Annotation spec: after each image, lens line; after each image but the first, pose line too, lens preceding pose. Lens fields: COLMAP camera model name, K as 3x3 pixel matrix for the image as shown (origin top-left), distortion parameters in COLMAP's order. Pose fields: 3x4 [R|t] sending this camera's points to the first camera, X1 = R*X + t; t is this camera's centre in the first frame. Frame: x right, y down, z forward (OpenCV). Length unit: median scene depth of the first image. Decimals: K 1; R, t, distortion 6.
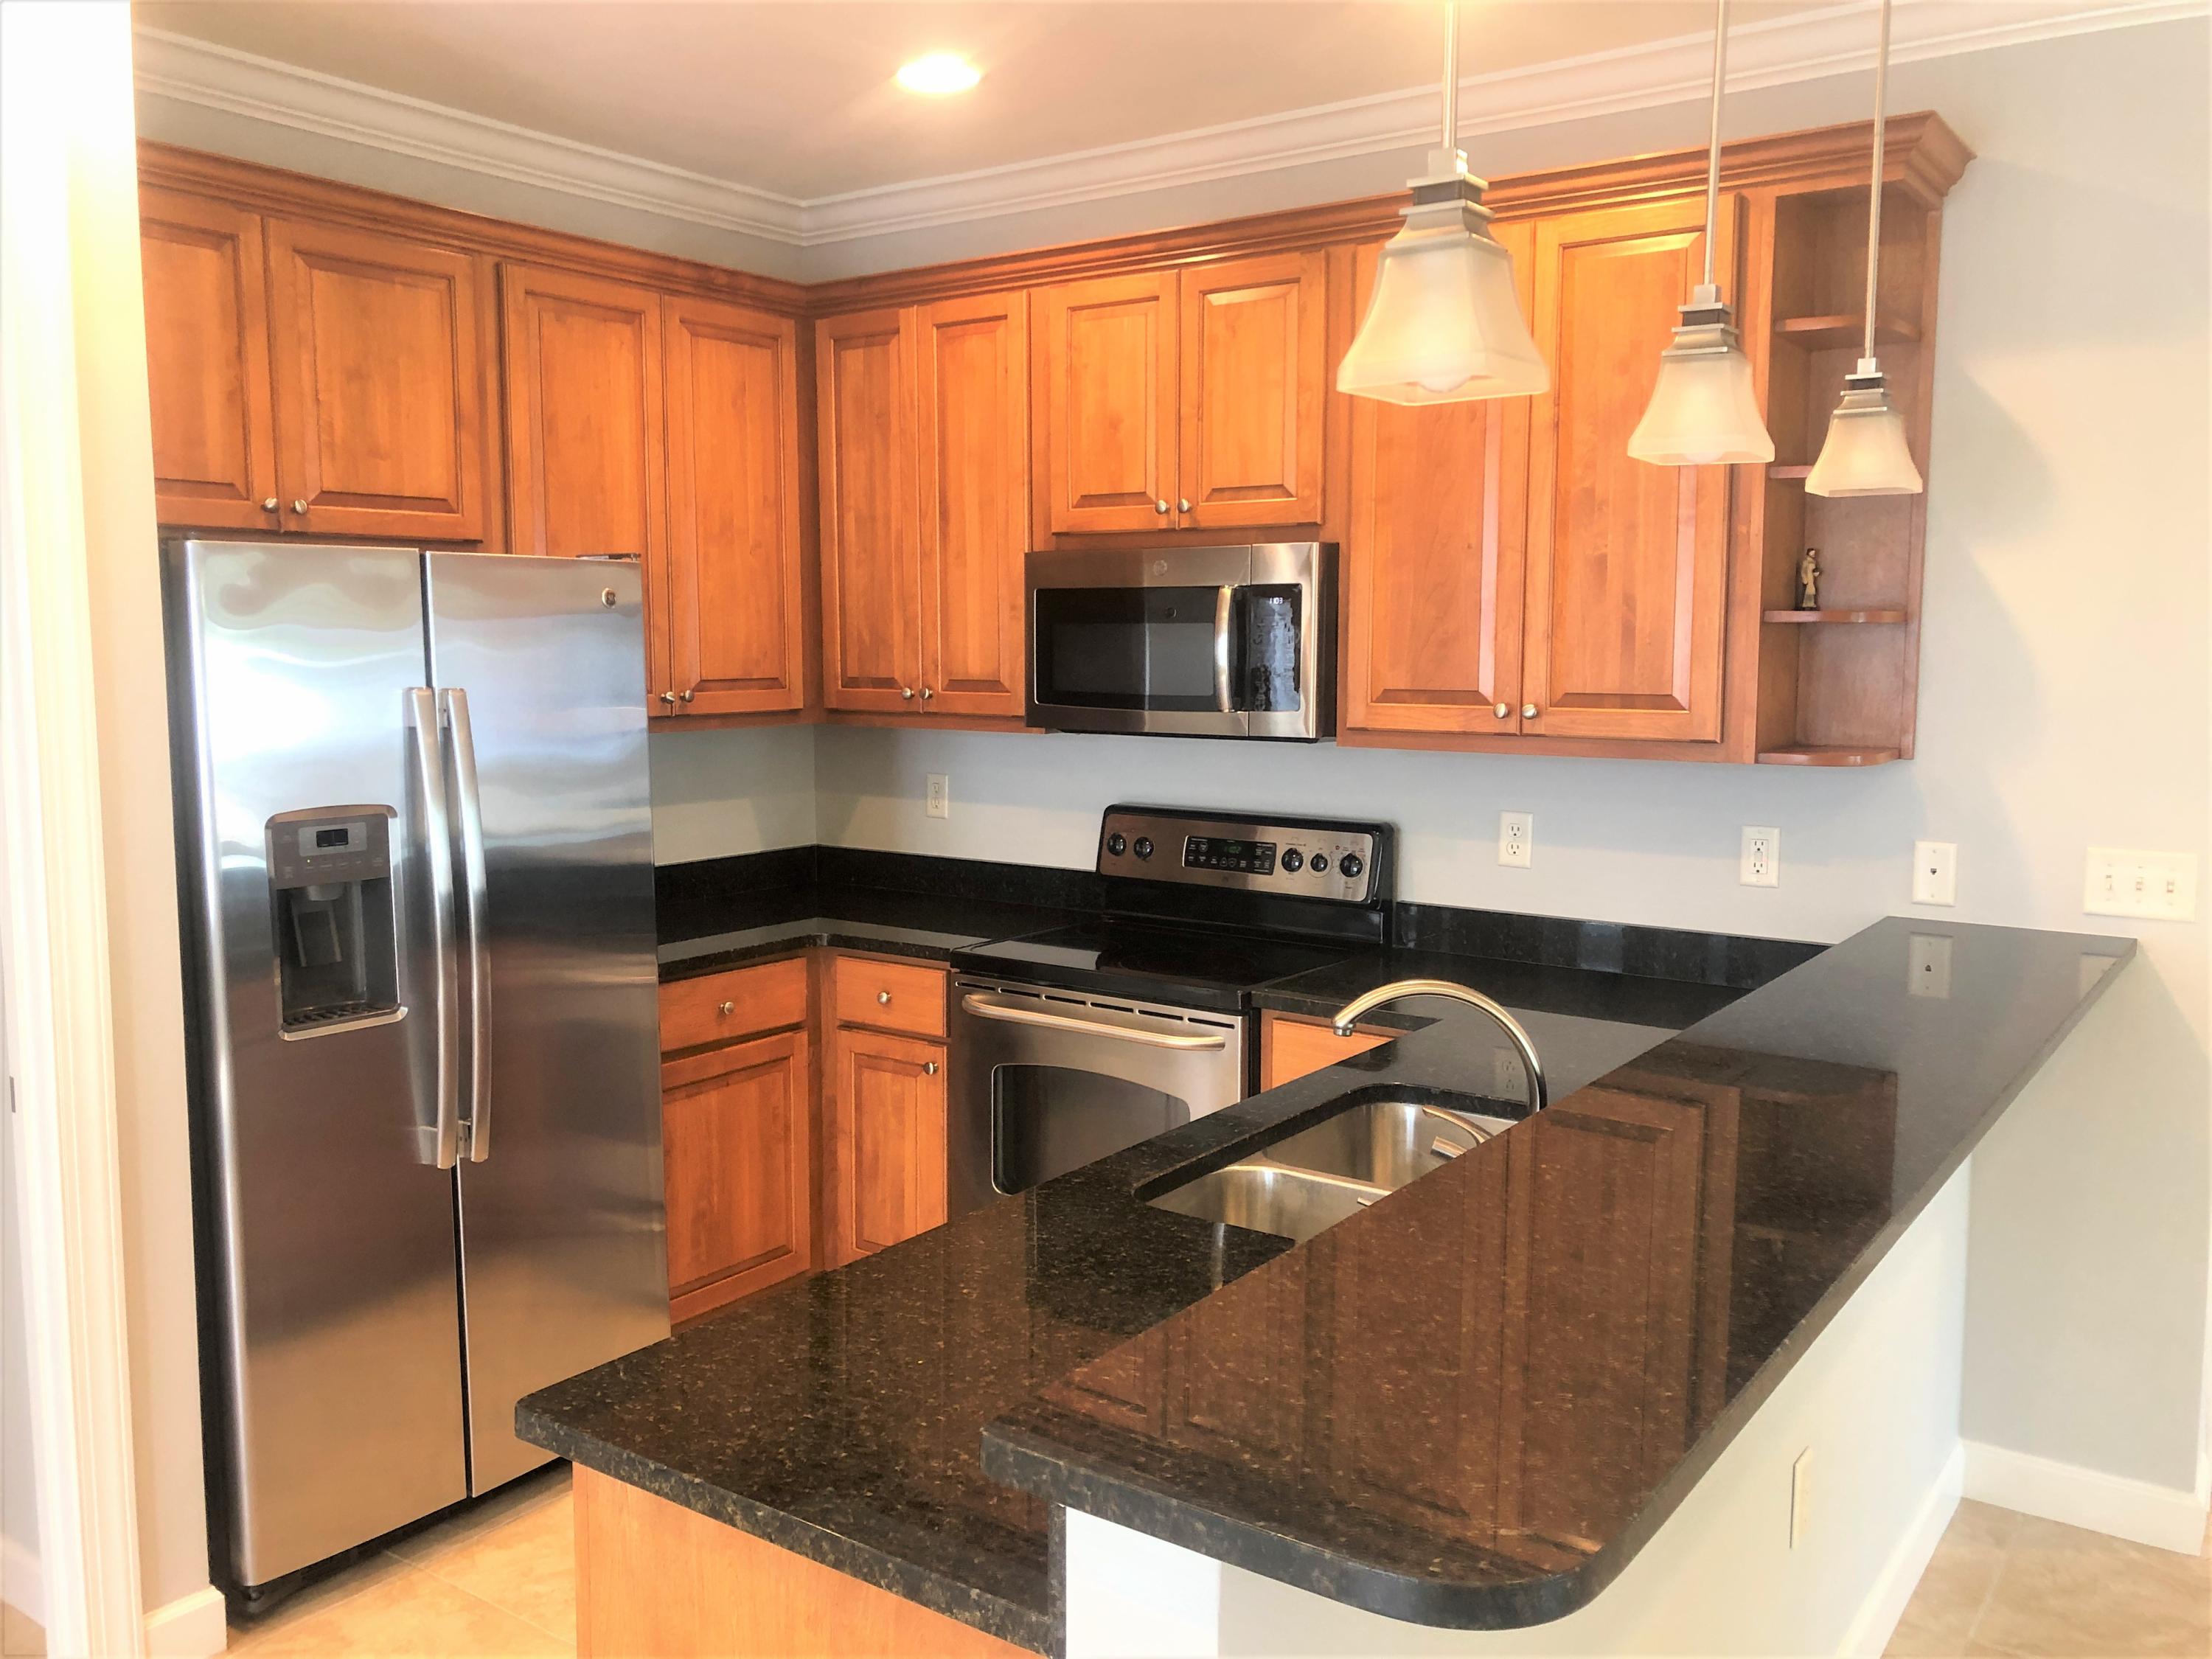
lens RADIAL K [[1812.6, 0, 1106.0], [0, 1812.6, 829.5], [0, 0, 1]] dist [0.000611, 0.000470]
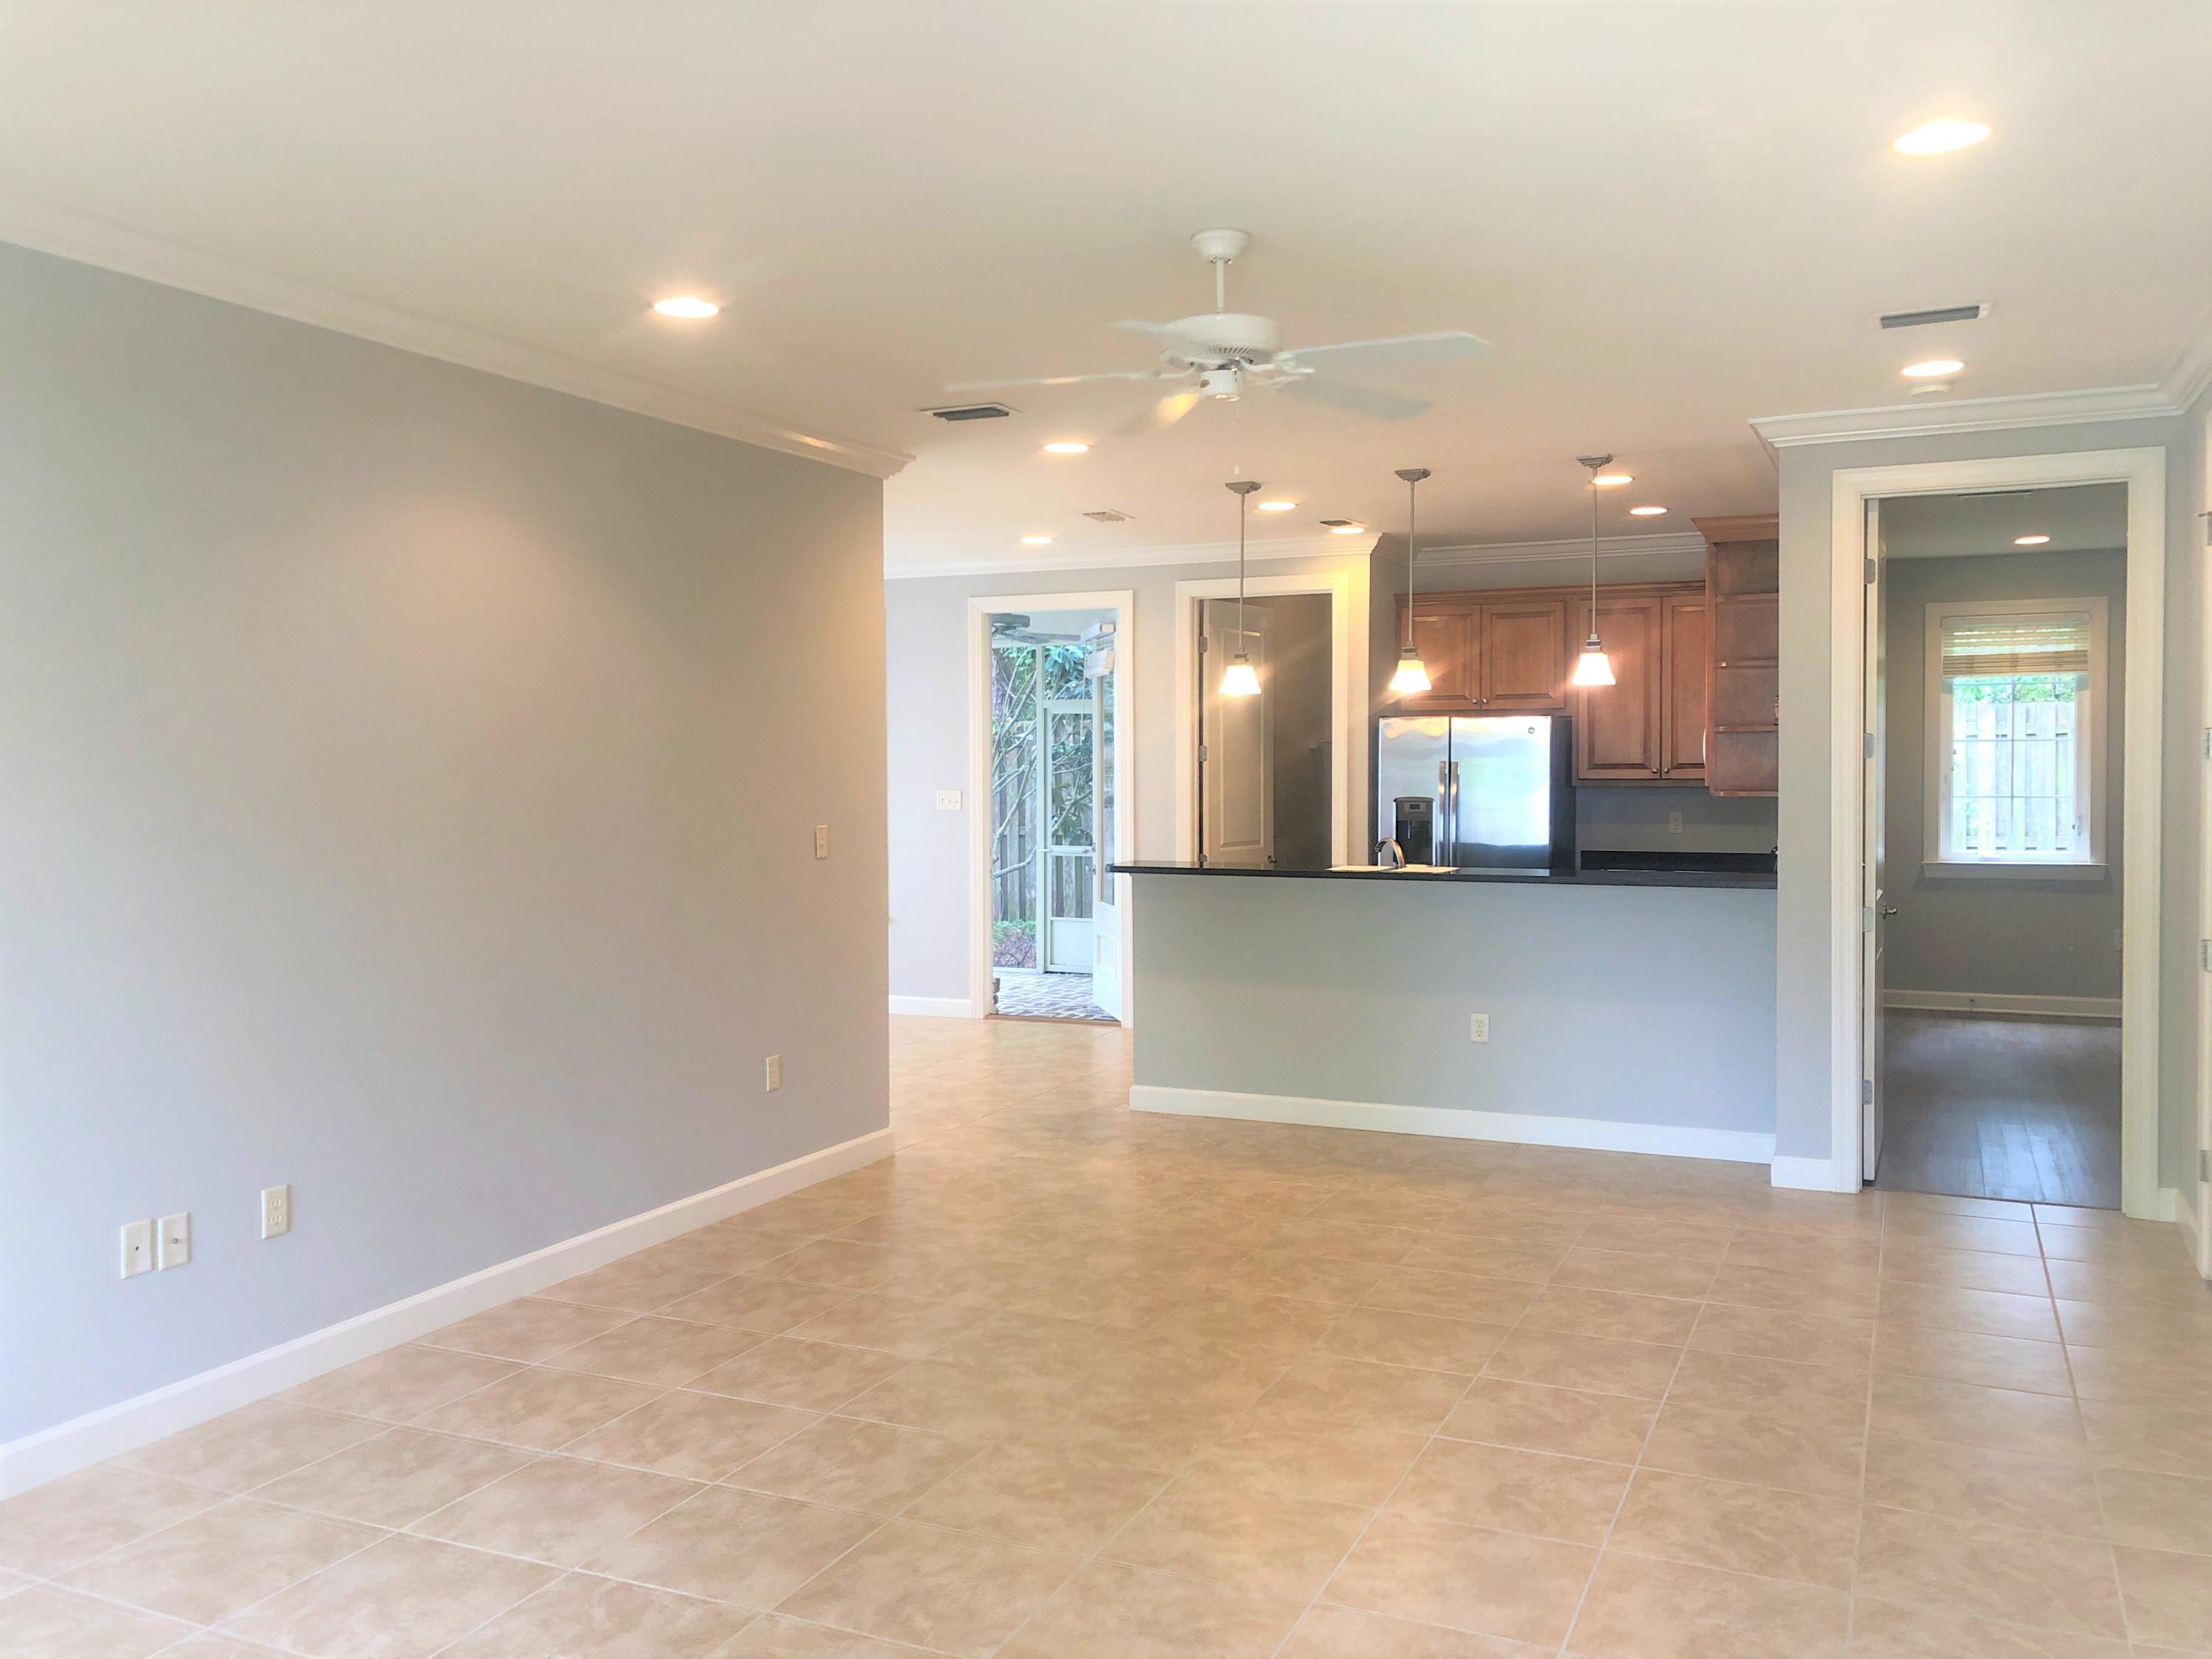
lens RADIAL K [[1812.6, 0, 1106.0], [0, 1812.6, 829.5], [0, 0, 1]] dist [0.000611, 0.000470]
pose [[0.203587, 0.032019, -0.978533, 2.310255], [-0.100514, 0.994868, 0.011641, 0.055703], [0.973884, 0.095986, 0.205760, -0.180281]]
